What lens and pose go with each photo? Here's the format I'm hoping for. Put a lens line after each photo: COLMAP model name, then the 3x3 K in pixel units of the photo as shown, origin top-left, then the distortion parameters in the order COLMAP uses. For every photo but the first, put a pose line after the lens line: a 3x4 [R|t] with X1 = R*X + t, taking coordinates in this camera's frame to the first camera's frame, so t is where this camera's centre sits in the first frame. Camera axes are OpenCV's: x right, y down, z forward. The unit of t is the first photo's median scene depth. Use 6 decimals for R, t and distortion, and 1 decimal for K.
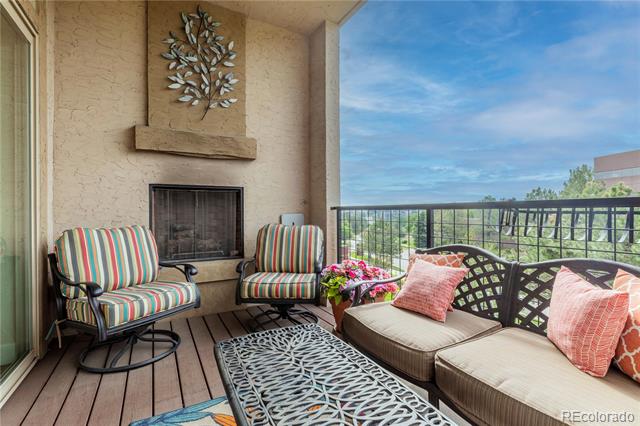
lens RADIAL K [[304.6, 0, 342.7], [0, 304.6, 214.5], [0, 0, 1]] dist [-0.002574, 0.000301]
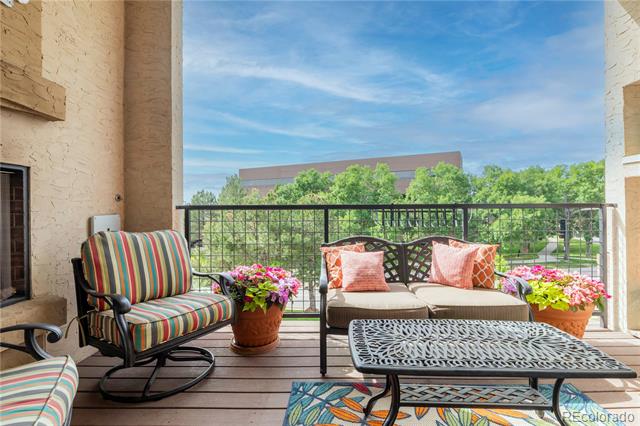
lens RADIAL K [[304.6, 0, 320.7], [0, 304.6, 211.1], [0, 0, 1]] dist [-0.002574, 0.000301]
pose [[0.514972, -0.001430, 0.857206, -0.570301], [0.011457, 0.999921, -0.005215, -0.002515], [-0.857130, 0.012507, 0.514948, 0.311086]]
